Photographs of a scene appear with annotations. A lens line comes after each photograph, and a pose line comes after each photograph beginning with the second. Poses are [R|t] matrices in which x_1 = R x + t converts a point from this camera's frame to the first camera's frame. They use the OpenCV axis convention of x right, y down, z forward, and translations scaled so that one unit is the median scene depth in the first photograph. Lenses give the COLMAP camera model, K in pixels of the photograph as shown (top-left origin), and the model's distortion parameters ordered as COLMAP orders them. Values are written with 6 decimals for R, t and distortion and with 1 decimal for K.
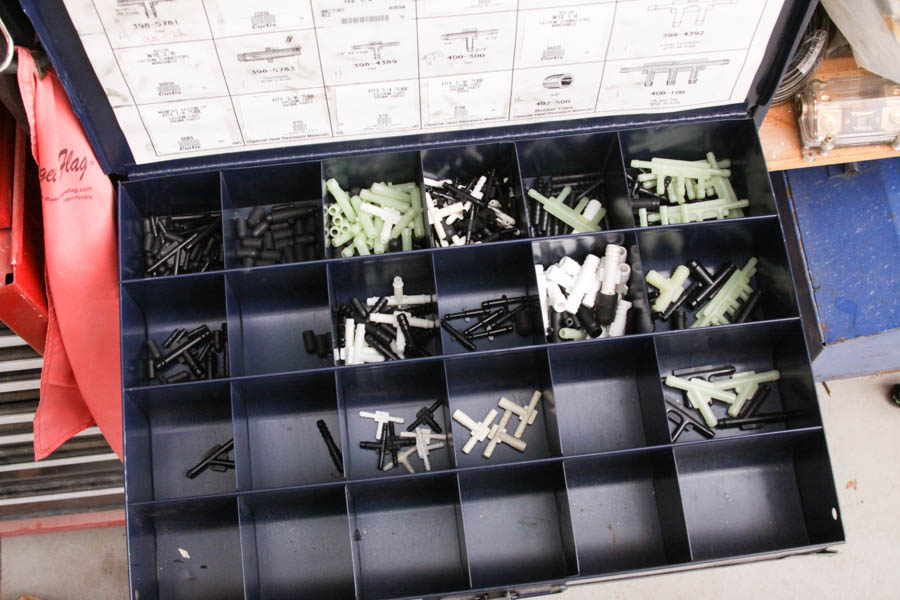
lens RADIAL K [[1130.1, 0, 445.4], [0, 1130.1, 300.6], [0, 0, 1]] dist [-0.152272, 0.000000]
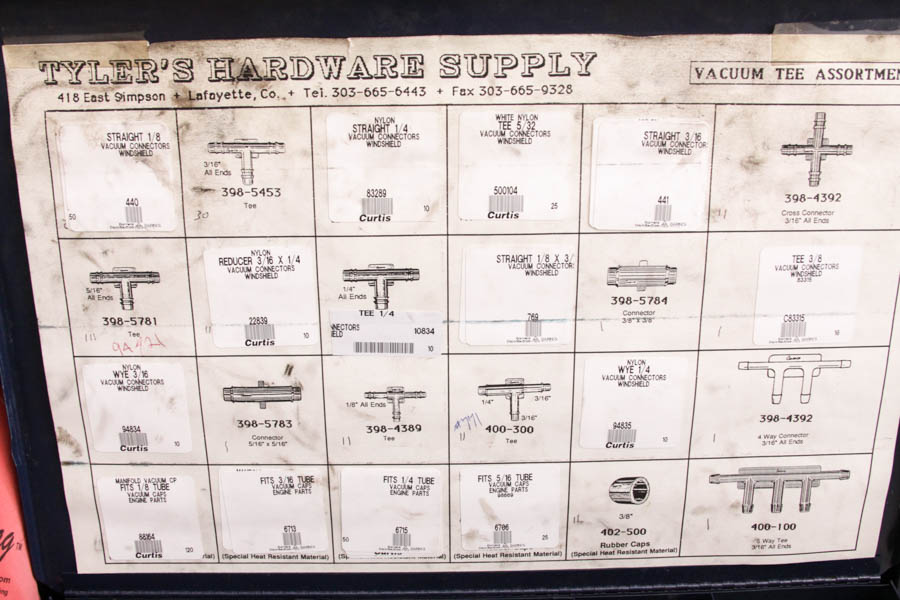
lens RADIAL K [[1130.1, 0, 446.4], [0, 1130.1, 300.0], [0, 0, 1]] dist [-0.152272, 0.000000]
pose [[0.995209, 0.033763, -0.091757, 0.043943], [-0.087415, 0.727626, -0.680381, 0.259668], [0.043793, 0.685142, 0.727092, 0.362598]]
